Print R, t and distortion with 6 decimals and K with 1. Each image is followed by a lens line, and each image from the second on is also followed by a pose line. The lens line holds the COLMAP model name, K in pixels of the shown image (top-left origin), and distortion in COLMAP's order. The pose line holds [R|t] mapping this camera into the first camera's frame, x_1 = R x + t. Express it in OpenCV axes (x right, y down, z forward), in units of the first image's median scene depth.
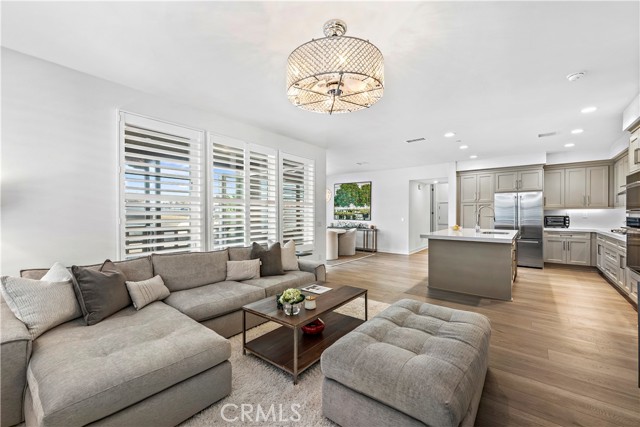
lens RADIAL K [[262.0, 0, 322.4], [0, 262.0, 215.0], [0, 0, 1]] dist [0.016352, -0.001254]
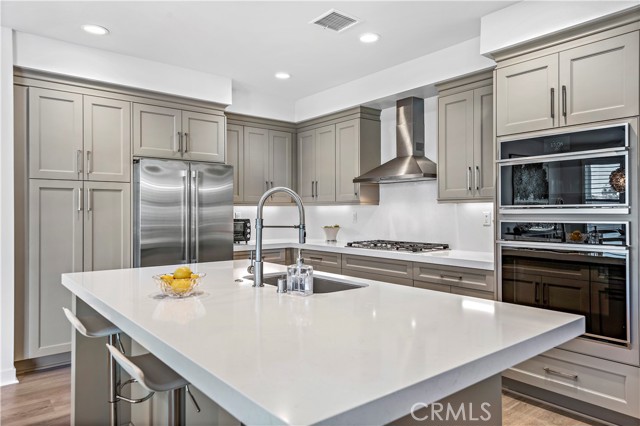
lens RADIAL K [[427.8, 0, 322.8], [0, 427.8, 208.1], [0, 0, 1]] dist [0.023929, 0.003003]
pose [[0.224979, 0.006106, 0.974344, 0.147623], [0.001914, 0.999976, -0.006708, -0.010756], [-0.974362, 0.003374, 0.224962, 0.644399]]
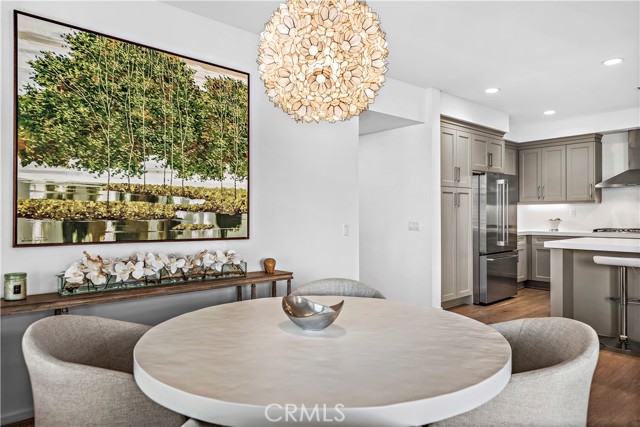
lens RADIAL K [[427.8, 0, 330.1], [0, 427.8, 213.3], [0, 0, 1]] dist [0.023929, 0.003003]
pose [[0.168136, -0.001867, 0.985762, -0.253966], [0.007867, 0.999969, 0.000552, -0.002522], [-0.985732, 0.007662, 0.168145, 1.192205]]
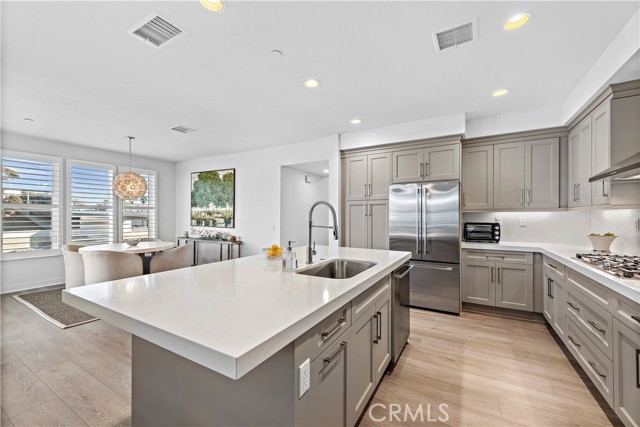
lens RADIAL K [[262.0, 0, 321.0], [0, 262.0, 215.1], [0, 0, 1]] dist [0.016352, -0.001254]
pose [[0.990522, 0.000521, 0.137351, 0.427318], [0.000296, 0.999982, -0.005926, -0.010654], [-0.137351, 0.005911, 0.990505, 0.444661]]
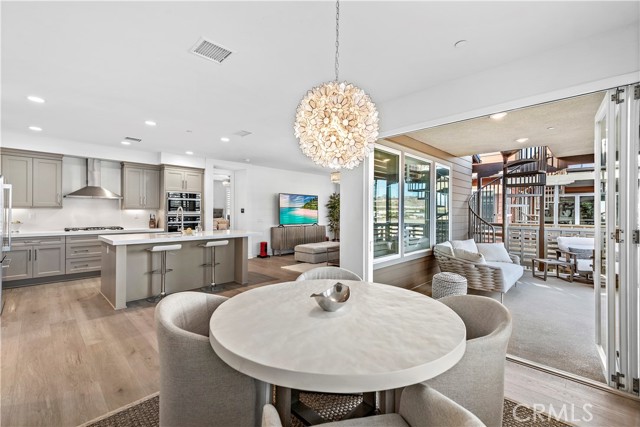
lens RADIAL K [[262.0, 0, 321.3], [0, 262.0, 215.1], [0, 0, 1]] dist [0.016352, -0.001254]
pose [[-0.995247, -0.007101, 0.097128, -0.006900], [-0.006088, 0.999924, 0.010717, -0.016109], [-0.097197, 0.010075, -0.995214, 1.478277]]
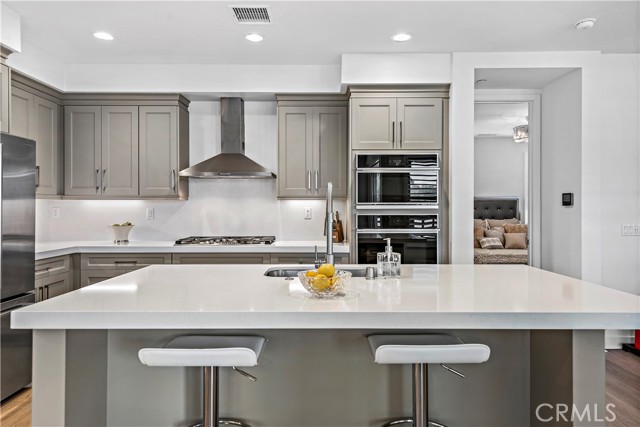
lens RADIAL K [[427.8, 0, 319.7], [0, 427.8, 209.5], [0, 0, 1]] dist [0.023929, 0.003003]
pose [[-0.614946, -0.007820, 0.788530, 0.195737], [-0.001012, 0.999958, 0.009127, -0.012239], [-0.788568, 0.004815, -0.614928, 0.984578]]
